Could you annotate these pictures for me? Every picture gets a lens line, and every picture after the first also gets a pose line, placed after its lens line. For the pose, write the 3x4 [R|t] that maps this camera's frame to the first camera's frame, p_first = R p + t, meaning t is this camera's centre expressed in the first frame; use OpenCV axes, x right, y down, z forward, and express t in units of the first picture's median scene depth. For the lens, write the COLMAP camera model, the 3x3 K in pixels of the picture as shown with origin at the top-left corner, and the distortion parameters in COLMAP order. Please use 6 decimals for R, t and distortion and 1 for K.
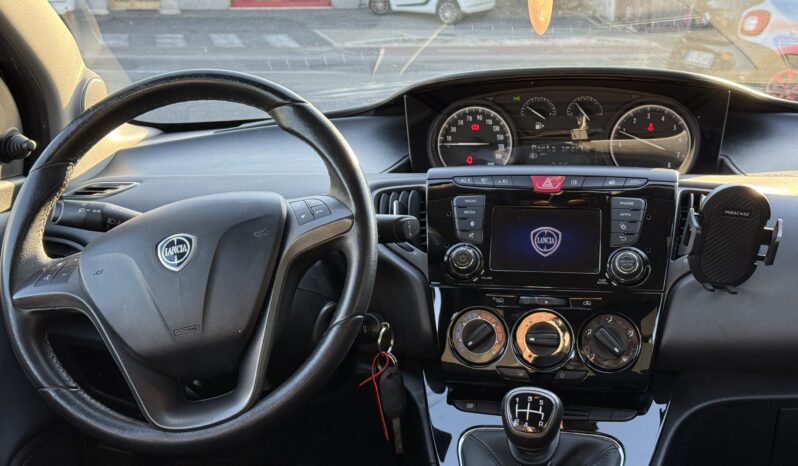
lens RADIAL K [[1124.5, 0, 399.2], [0, 1124.5, 236.3], [0, 0, 1]] dist [0.127912, 0.000000]
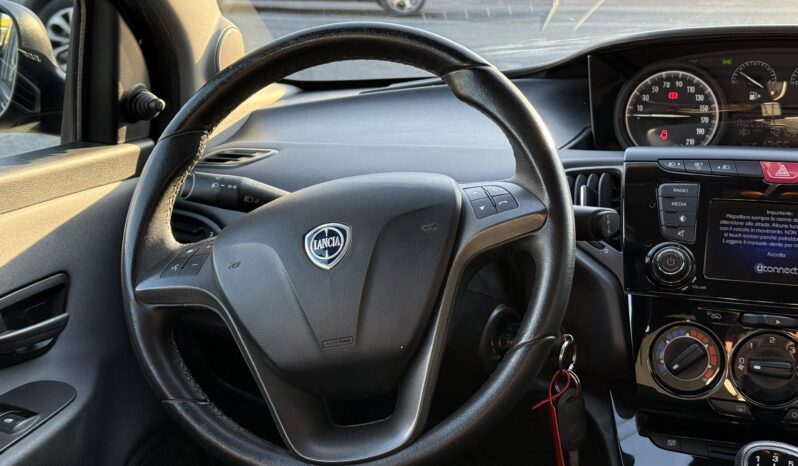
lens RADIAL K [[1124.5, 0, 400.4], [0, 1124.5, 234.3], [0, 0, 1]] dist [0.127912, 0.000000]
pose [[0.994739, 0.039706, -0.094436, -0.060464], [-0.035679, 0.998396, 0.043951, -0.029023], [0.096029, -0.040350, 0.994560, 0.170582]]
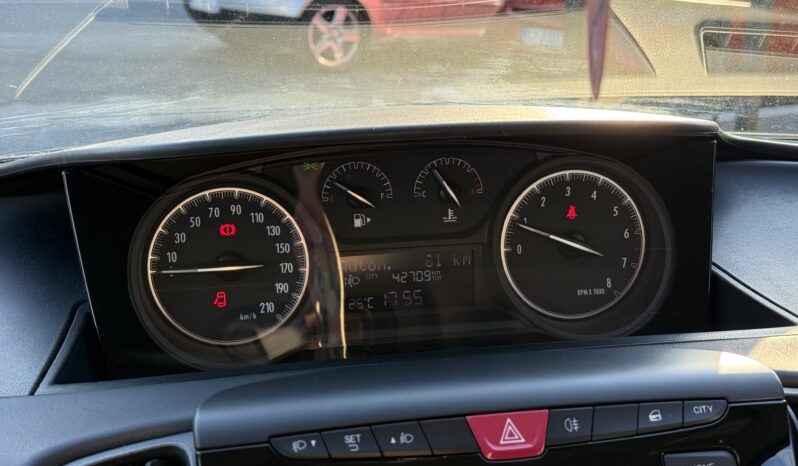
lens RADIAL K [[1124.5, 0, 401.3], [0, 1124.5, 233.3], [0, 0, 1]] dist [0.127912, 0.000000]
pose [[0.921788, -0.087826, 0.377616, -0.052907], [0.061608, 0.994810, 0.080983, -0.156385], [-0.382769, -0.051385, 0.922414, 0.651333]]
